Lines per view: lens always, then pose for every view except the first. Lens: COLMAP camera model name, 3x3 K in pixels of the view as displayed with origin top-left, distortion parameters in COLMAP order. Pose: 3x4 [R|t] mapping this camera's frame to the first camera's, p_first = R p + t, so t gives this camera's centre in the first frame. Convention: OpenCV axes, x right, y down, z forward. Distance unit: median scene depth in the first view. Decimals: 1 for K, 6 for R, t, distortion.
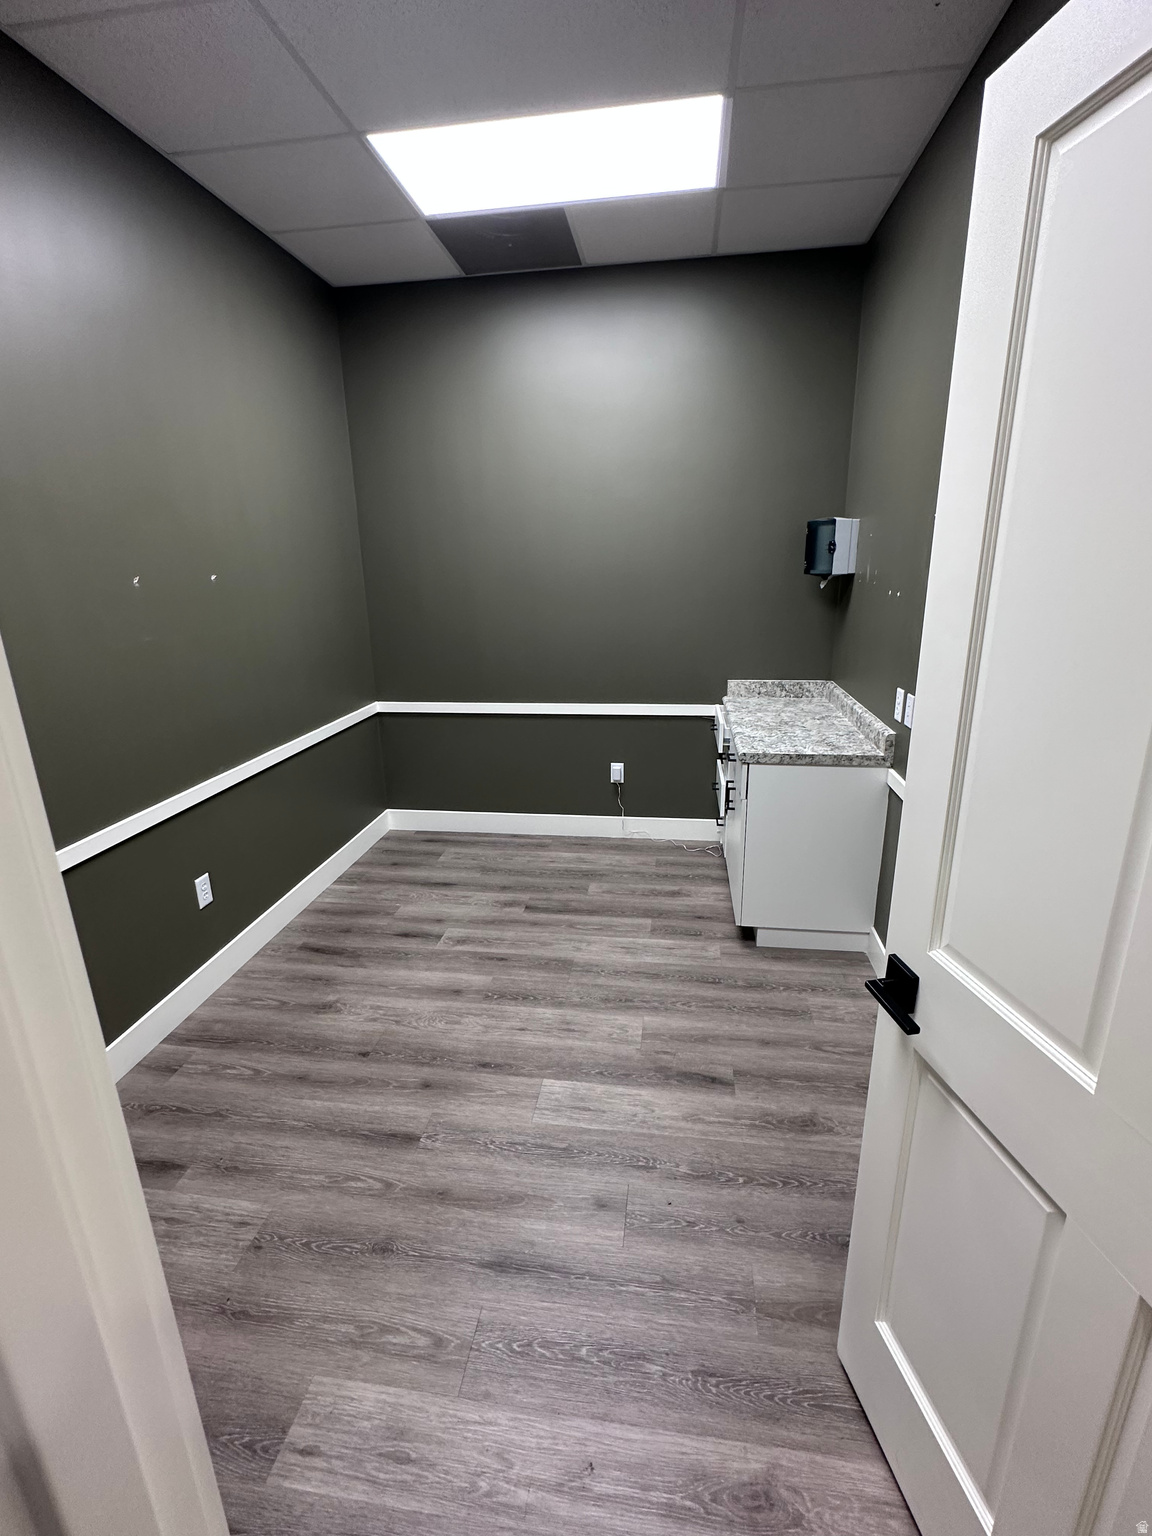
lens RADIAL K [[699.8, 0, 572.4], [0, 699.8, 764.3], [0, 0, 1]] dist [-0.005708, -0.000171]
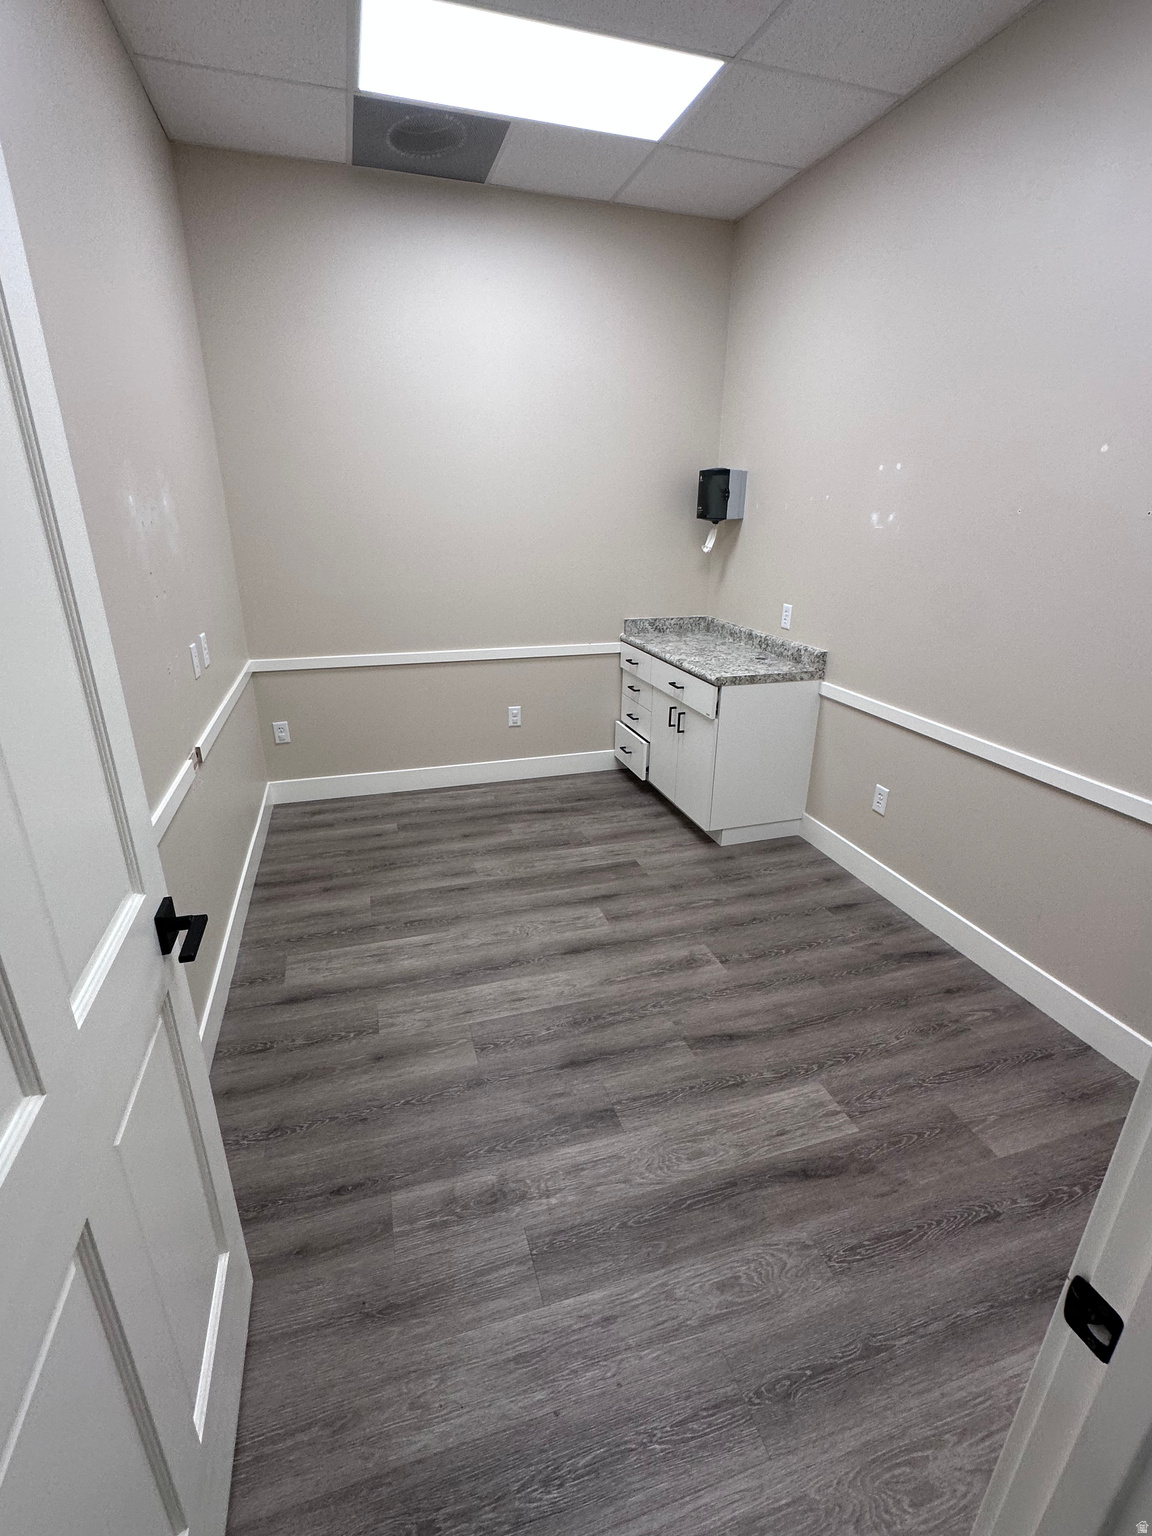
lens RADIAL K [[699.8, 0, 568.9], [0, 699.8, 770.9], [0, 0, 1]] dist [-0.005708, -0.000171]
pose [[0.900408, -0.125878, 0.416438, -0.389682], [0.094723, 0.990985, 0.094740, 0.004593], [-0.424610, -0.045859, 0.904214, 0.056661]]
